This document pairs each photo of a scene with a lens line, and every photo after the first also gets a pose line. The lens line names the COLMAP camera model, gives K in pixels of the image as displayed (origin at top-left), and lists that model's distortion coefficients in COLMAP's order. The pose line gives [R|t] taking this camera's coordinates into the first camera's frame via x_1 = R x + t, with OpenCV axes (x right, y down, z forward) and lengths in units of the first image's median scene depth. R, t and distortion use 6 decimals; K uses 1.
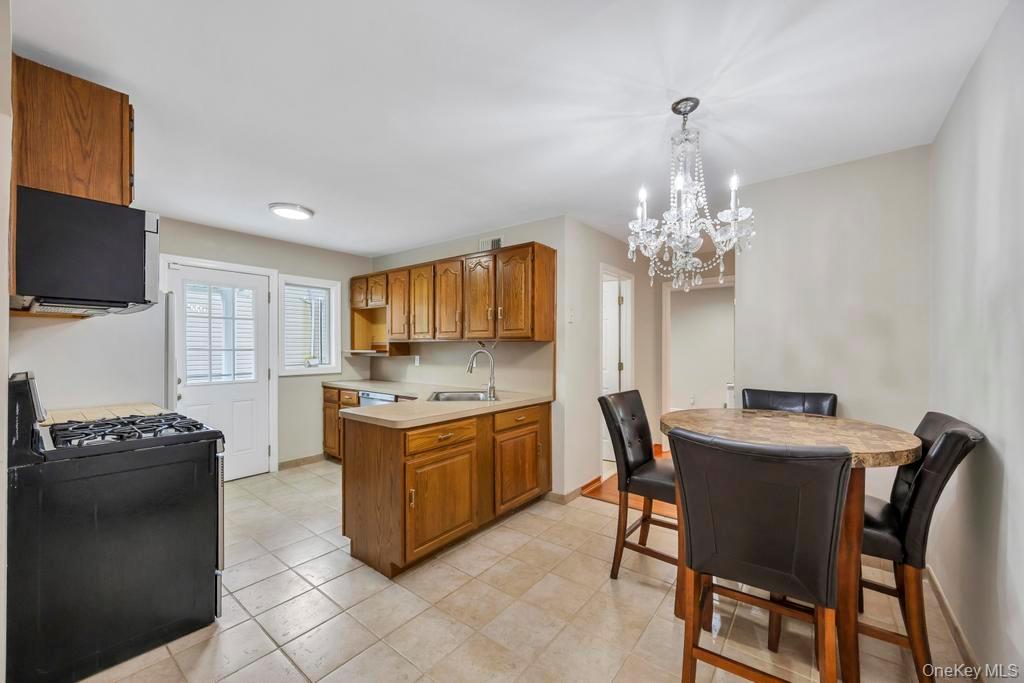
lens RADIAL K [[394.3, 0, 512.9], [0, 394.3, 348.0], [0, 0, 1]] dist [0.000520, 0.000239]
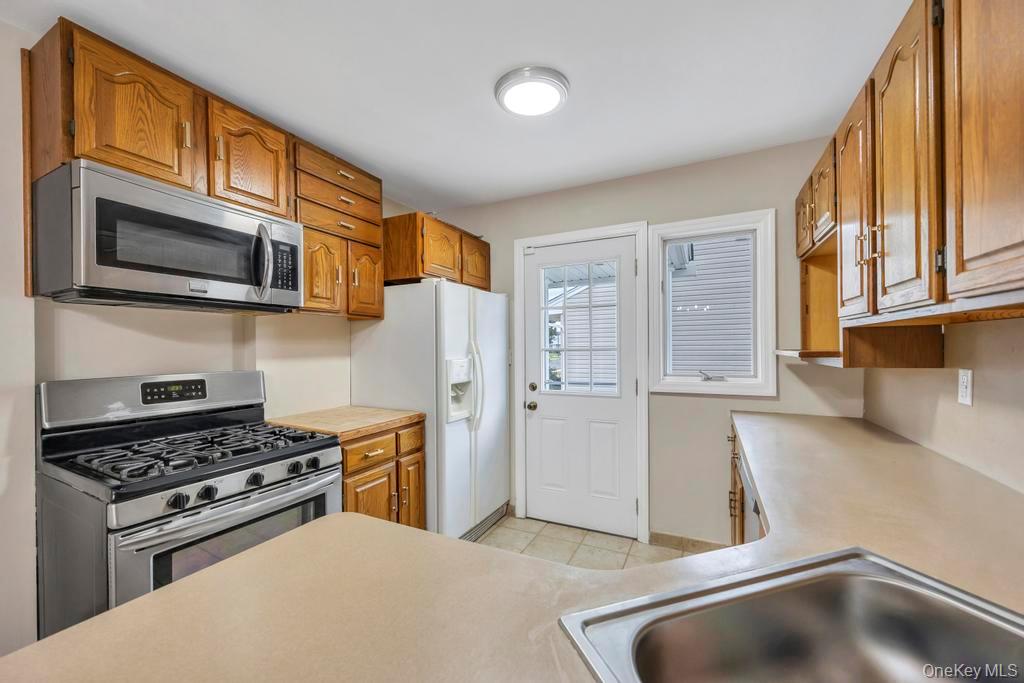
lens RADIAL K [[394.3, 0, 512.9], [0, 394.3, 348.0], [0, 0, 1]] dist [0.000520, 0.000239]
pose [[0.185775, -0.001735, -0.982591, -0.024624], [0.007426, 0.999972, -0.000361, 0.001320], [0.982564, -0.007230, 0.185783, 0.678998]]
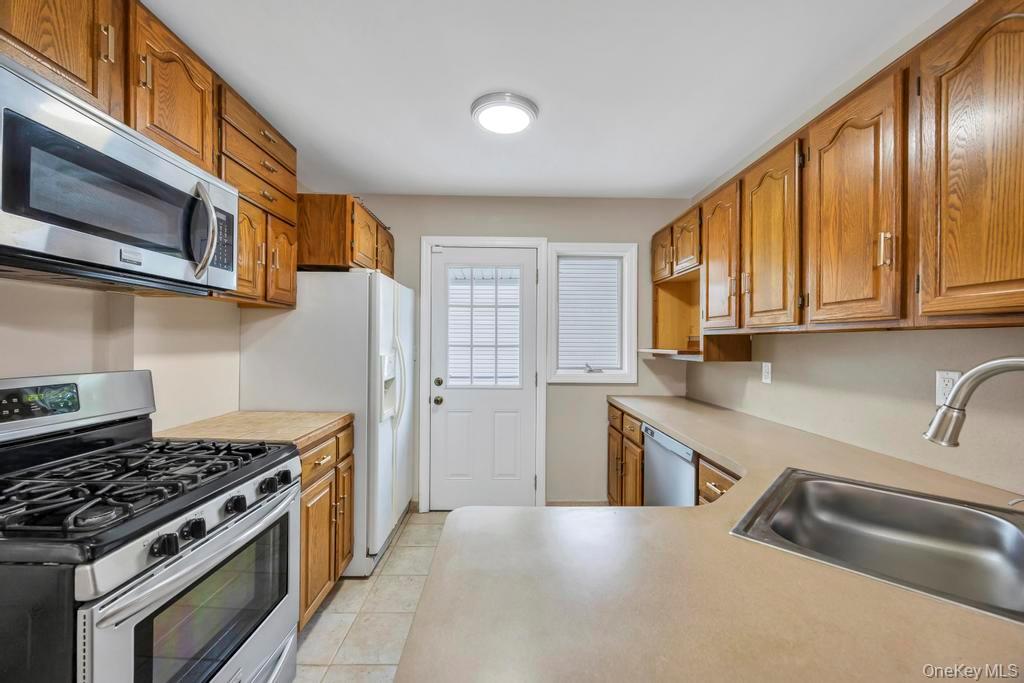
lens RADIAL K [[388.0, 0, 511.1], [0, 388.0, 339.8], [0, 0, 1]] dist [-0.000070, 0.000149]
pose [[0.618684, -0.001318, -0.785639, -0.070593], [-0.009719, 0.999909, -0.009331, -0.001080], [0.785580, 0.013409, 0.618615, 0.504736]]
